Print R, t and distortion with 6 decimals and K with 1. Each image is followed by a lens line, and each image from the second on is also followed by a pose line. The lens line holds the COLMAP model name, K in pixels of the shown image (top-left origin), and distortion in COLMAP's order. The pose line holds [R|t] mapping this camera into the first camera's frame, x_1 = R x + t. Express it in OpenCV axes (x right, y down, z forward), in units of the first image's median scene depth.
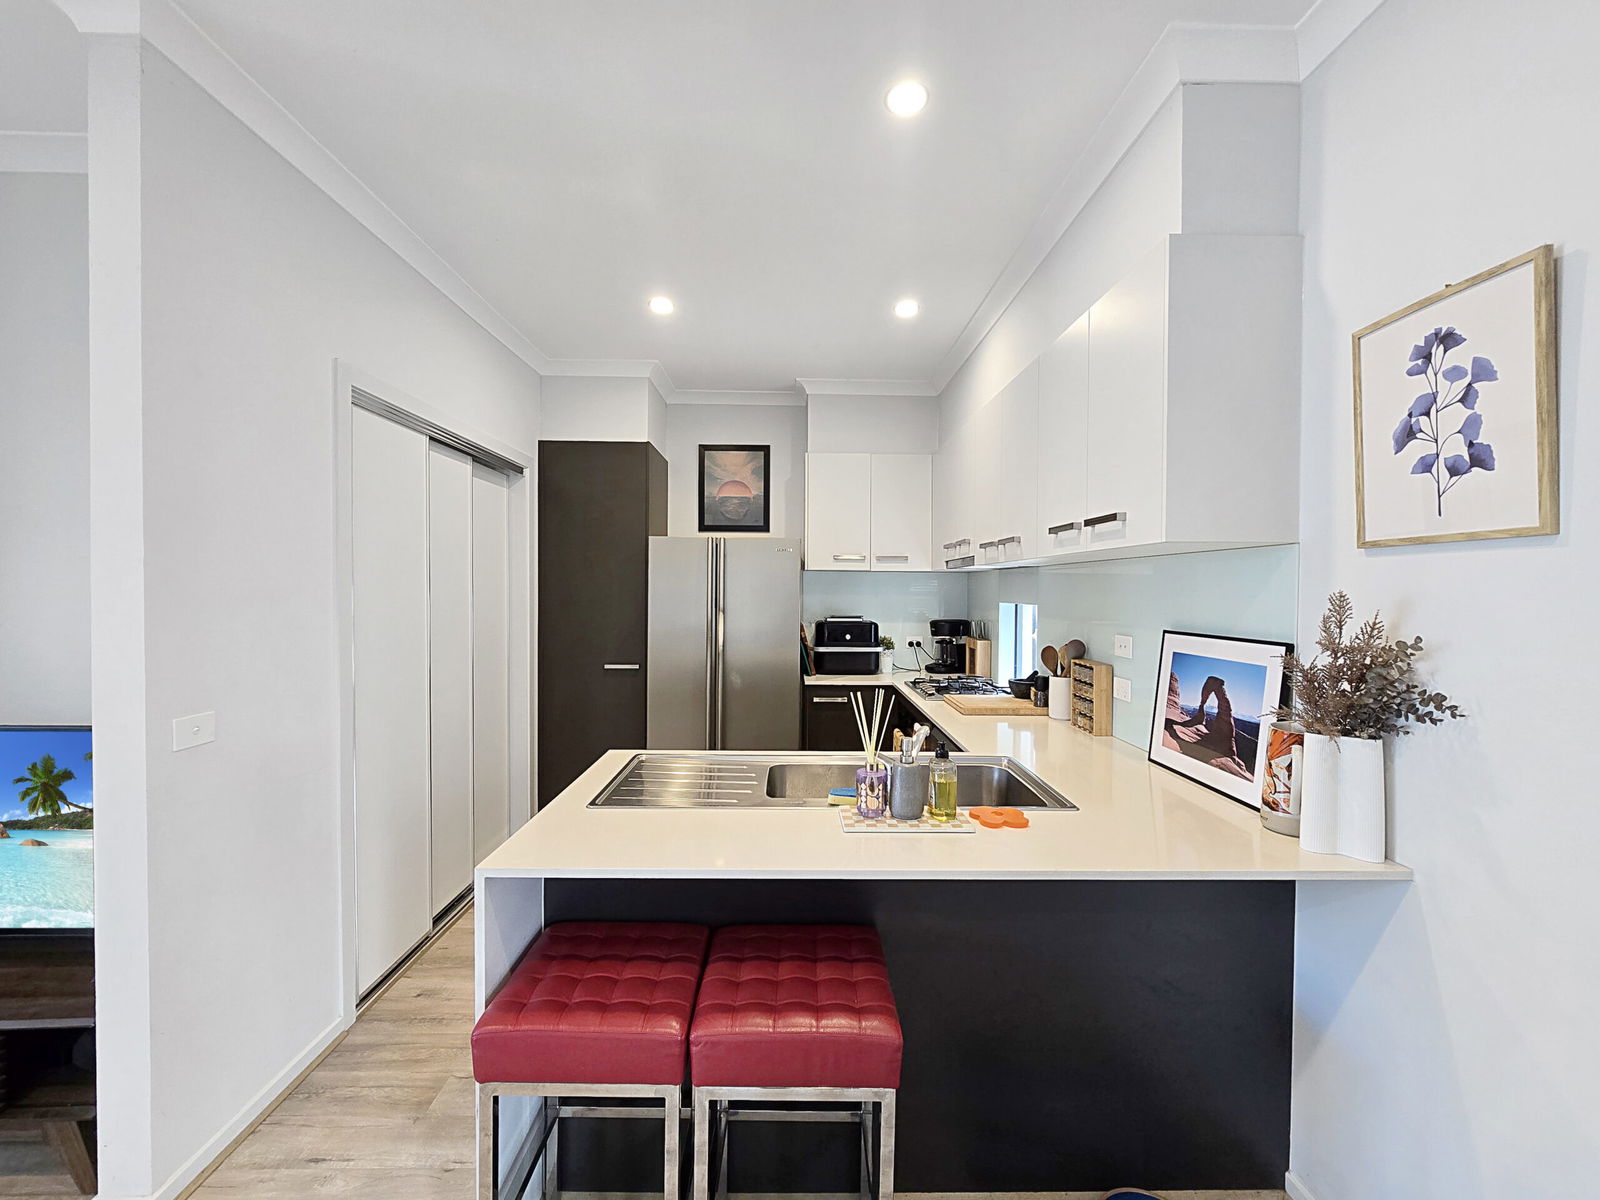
lens RADIAL K [[657.6, 0, 800.0], [0, 657.6, 600.0], [0, 0, 1]] dist [-0.001006, -0.000011]
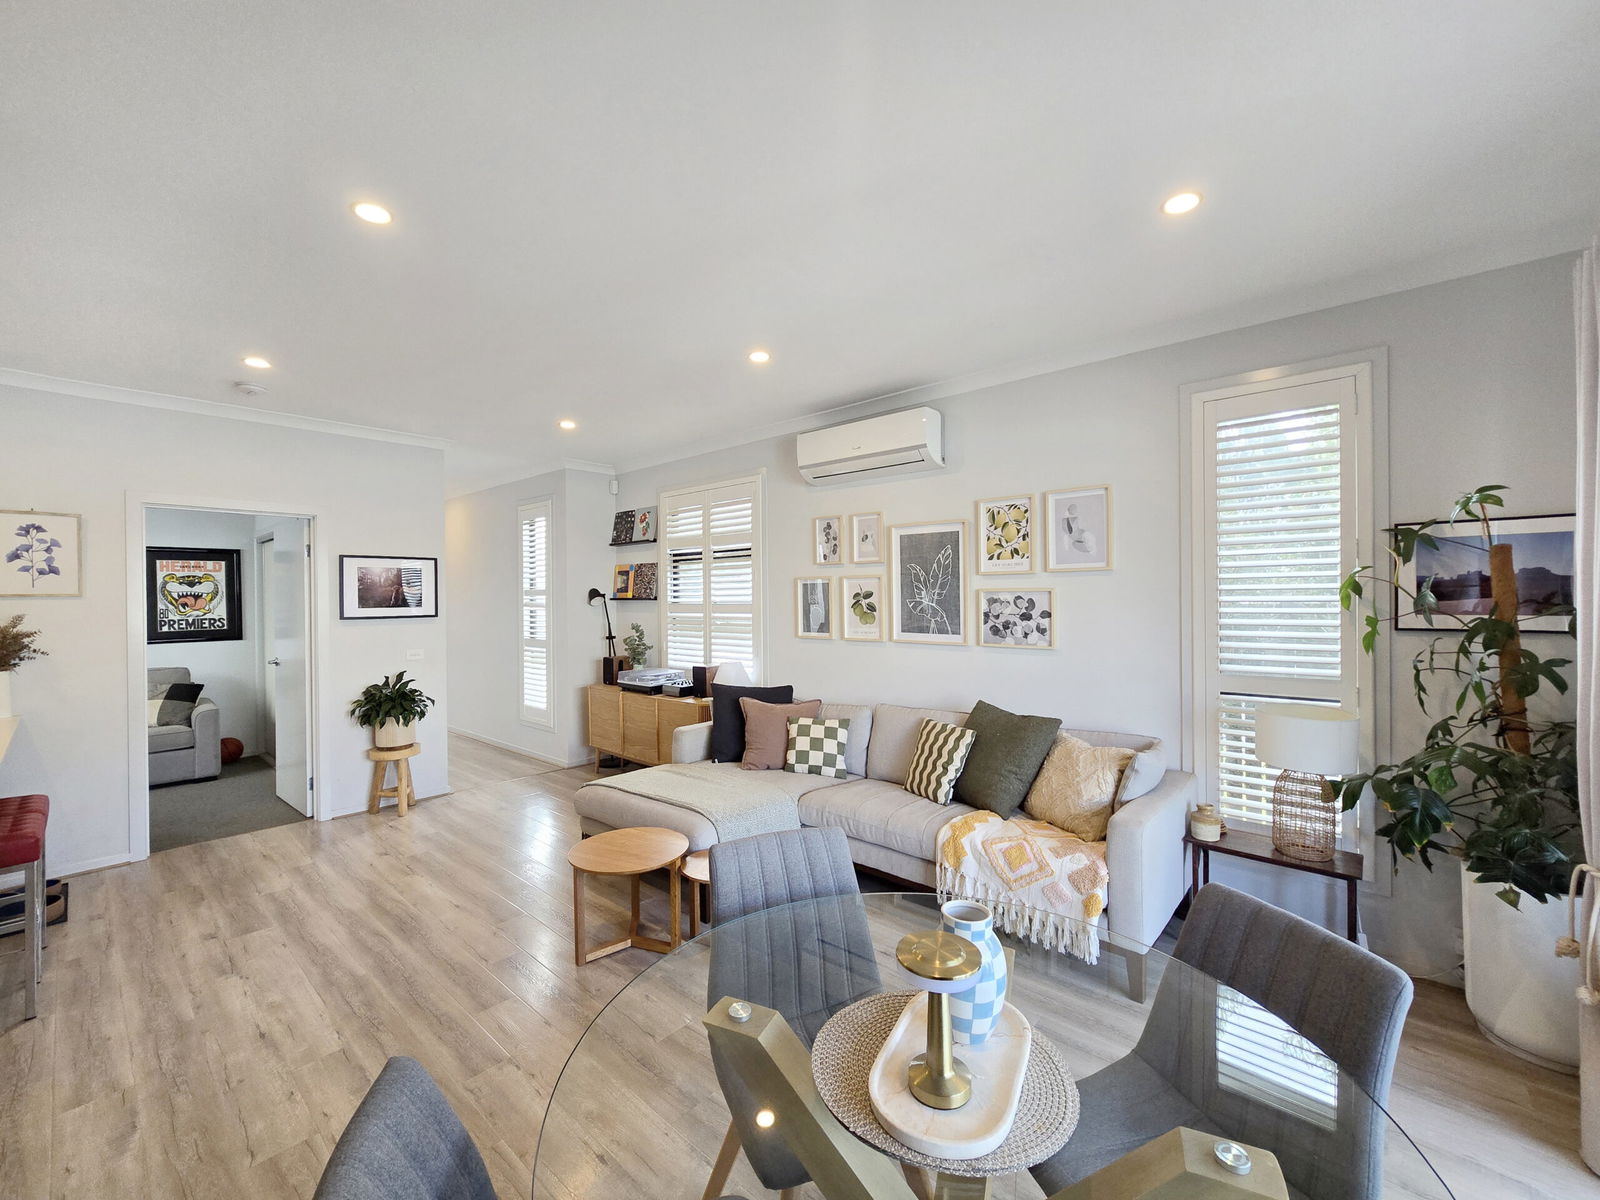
lens RADIAL K [[657.6, 0, 800.0], [0, 657.6, 600.0], [0, 0, 1]] dist [-0.001006, -0.000011]
pose [[-0.737554, -0.008485, 0.675234, -2.385010], [0.012034, 0.999597, 0.025706, -0.072959], [-0.675180, 0.027086, -0.737155, 0.583284]]
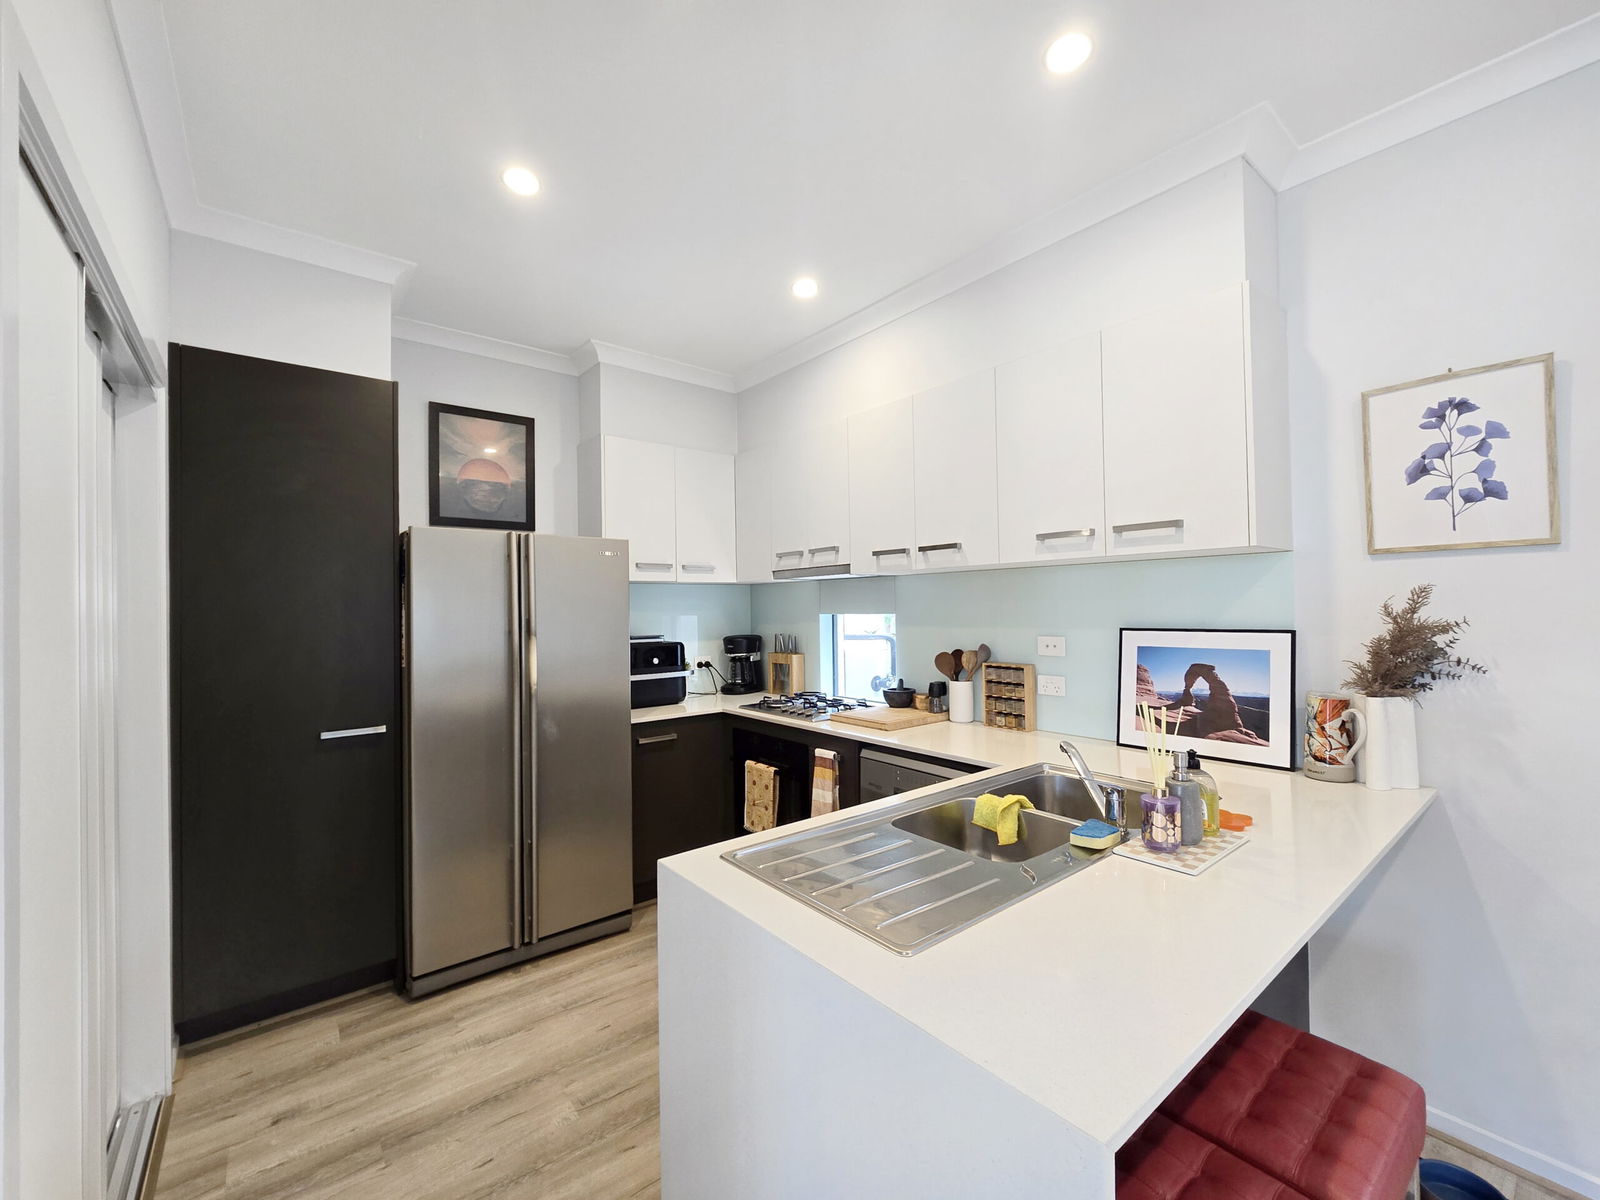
lens RADIAL K [[659.3, 0, 800.0], [0, 659.3, 600.0], [0, 0, 1]] dist [-0.001230, -0.000249]
pose [[0.788521, -0.012915, 0.614872, -0.680667], [0.031644, 0.999307, -0.019592, 0.002505], [-0.614193, 0.034905, 0.788383, 0.516146]]
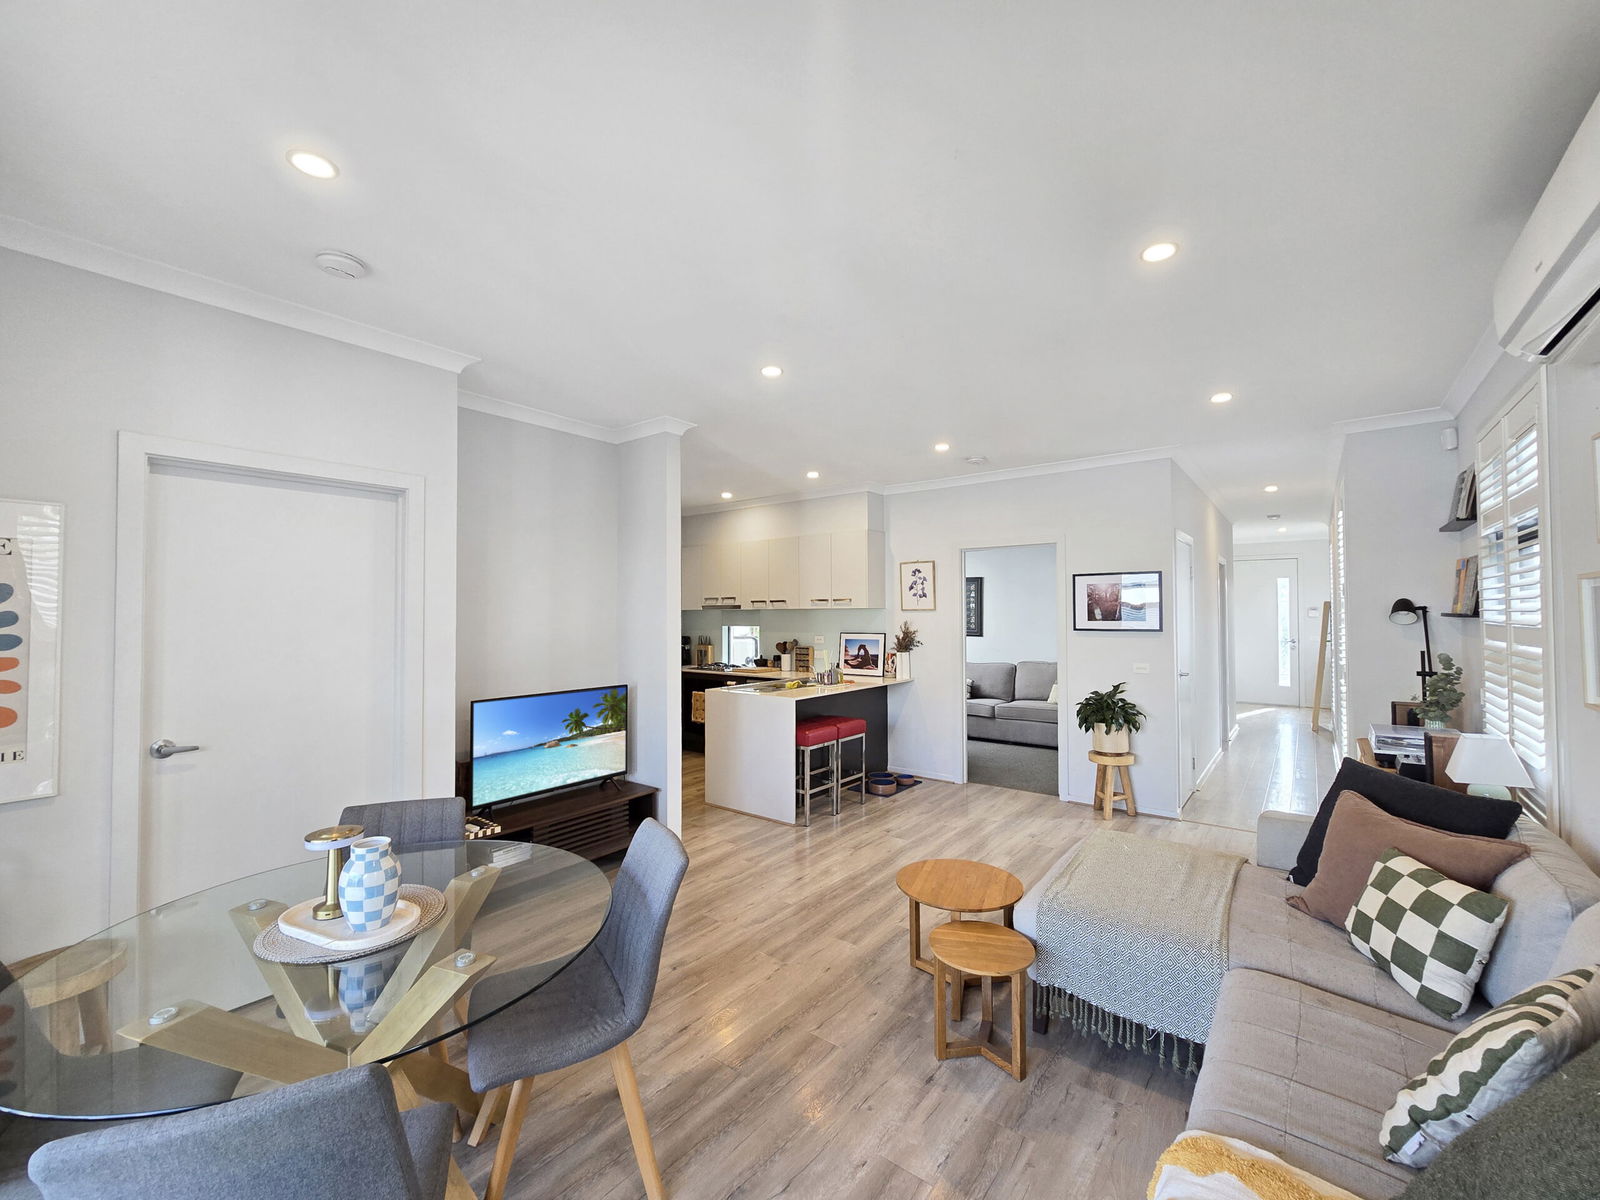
lens RADIAL K [[657.6, 0, 800.0], [0, 657.6, 600.0], [0, 0, 1]] dist [-0.001006, -0.000011]
pose [[0.625695, 0.001871, 0.780066, -2.406601], [0.024773, 0.999445, -0.022268, -0.053805], [-0.779674, 0.033257, 0.625301, -0.990012]]
